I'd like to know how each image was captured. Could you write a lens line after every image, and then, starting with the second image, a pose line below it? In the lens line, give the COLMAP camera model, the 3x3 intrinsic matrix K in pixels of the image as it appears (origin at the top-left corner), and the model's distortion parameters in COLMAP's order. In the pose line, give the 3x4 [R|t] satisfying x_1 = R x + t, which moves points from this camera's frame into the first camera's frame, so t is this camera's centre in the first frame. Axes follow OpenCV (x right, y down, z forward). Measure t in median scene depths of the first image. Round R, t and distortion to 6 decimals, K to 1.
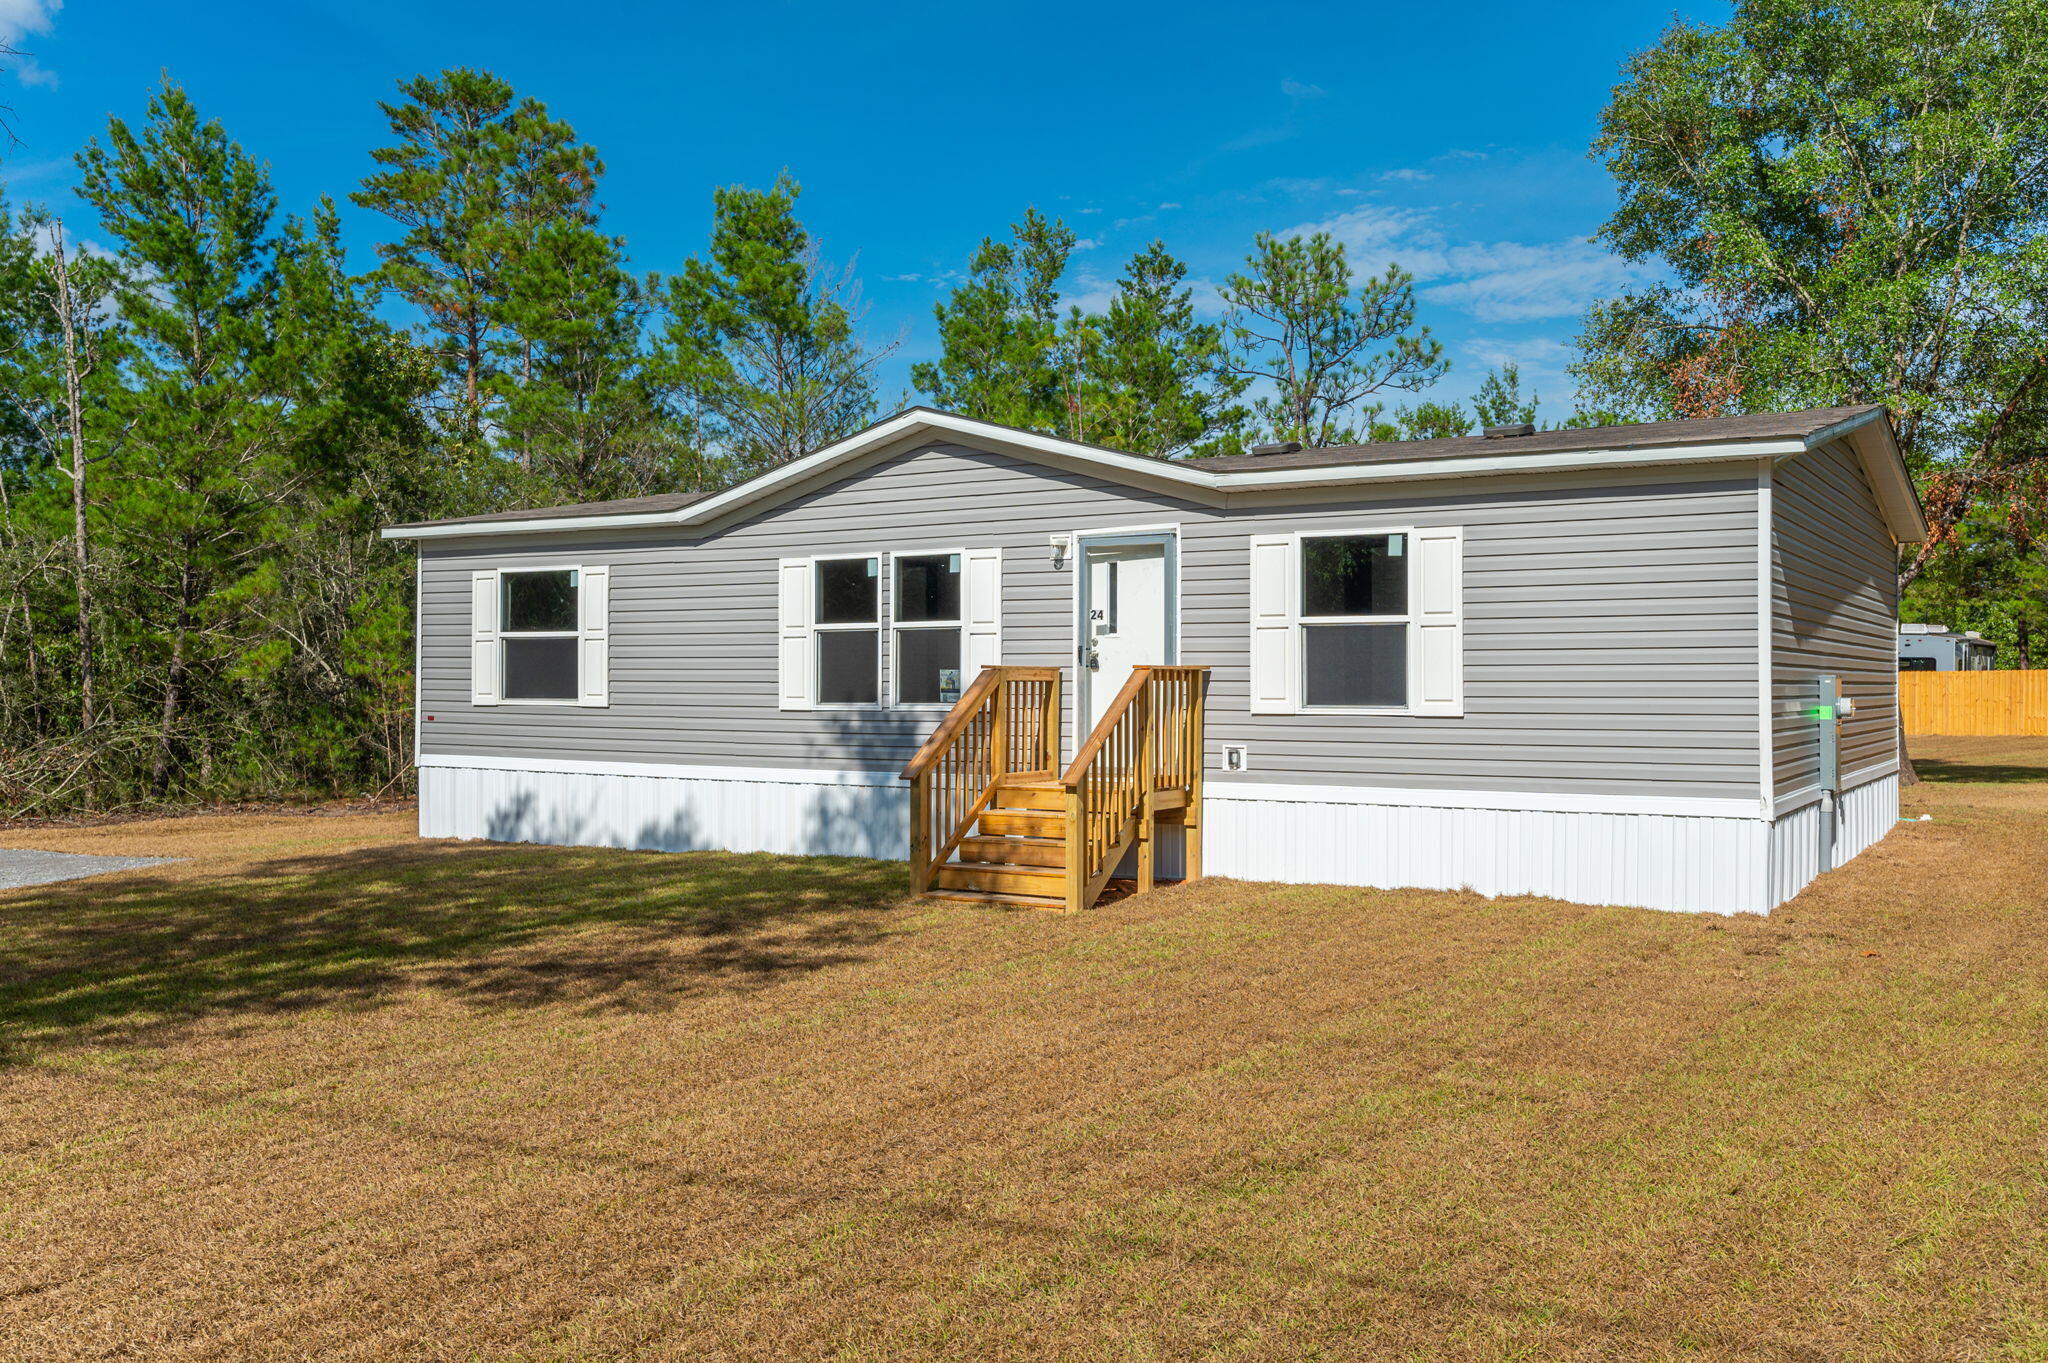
lens RADIAL K [[1747.4, 0, 1024.0], [0, 1747.4, 681.5], [0, 0, 1]] dist [-0.007233, -0.001642]
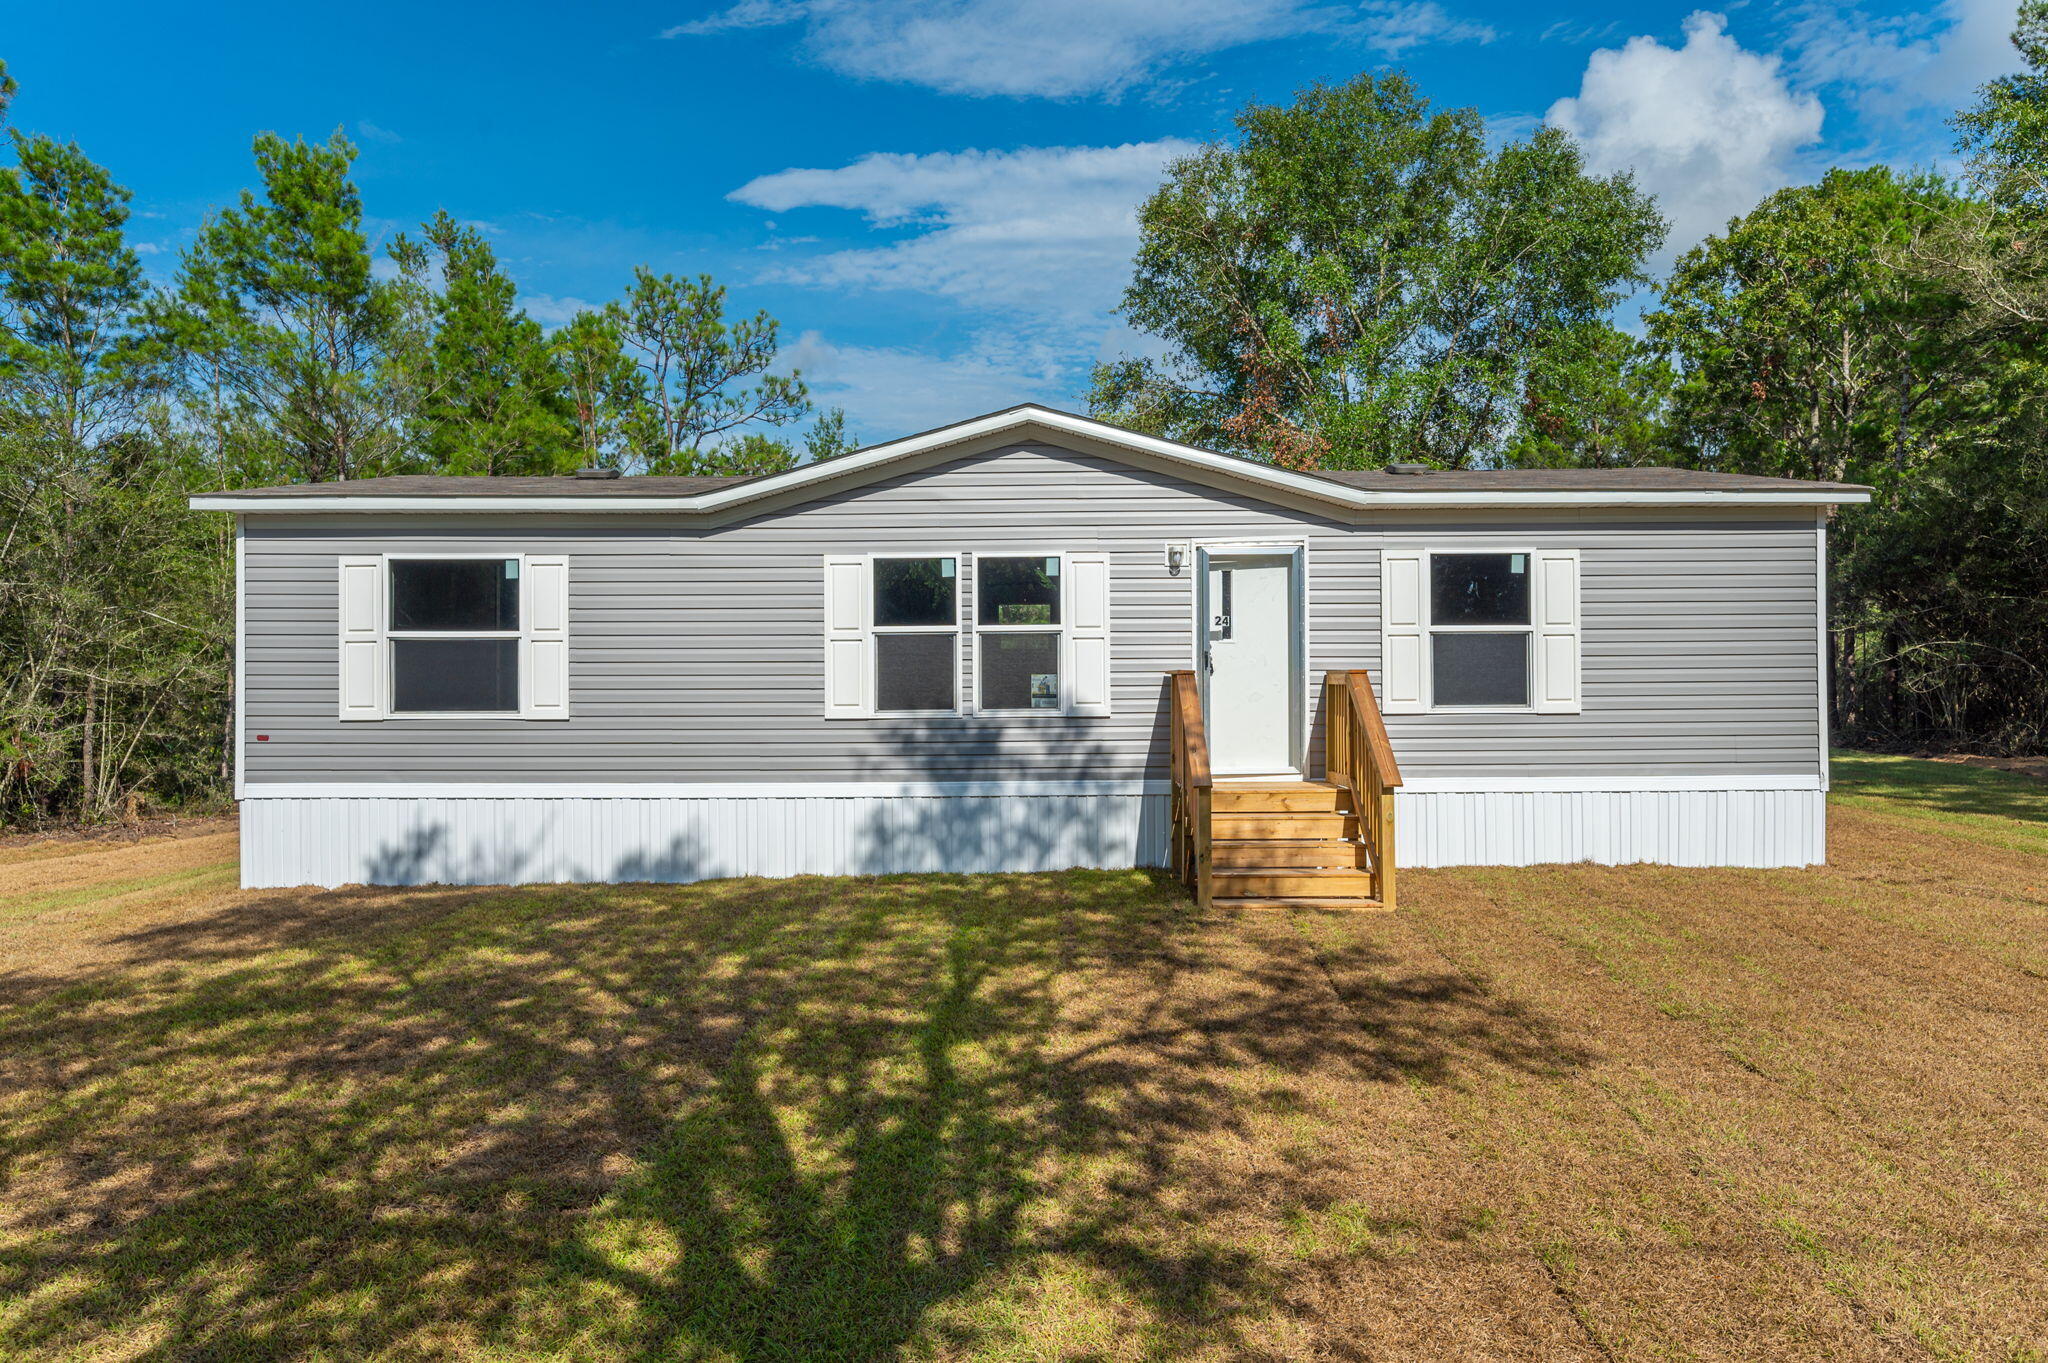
lens RADIAL K [[1554.1, 0, 1024.0], [0, 1554.1, 681.5], [0, 0, 1]] dist [-0.002664, -0.001802]
pose [[0.850475, -0.003904, 0.526000, -0.488491], [0.007259, 0.999964, -0.004315, 0.000682], [-0.525965, 0.007488, 0.850473, 0.254418]]
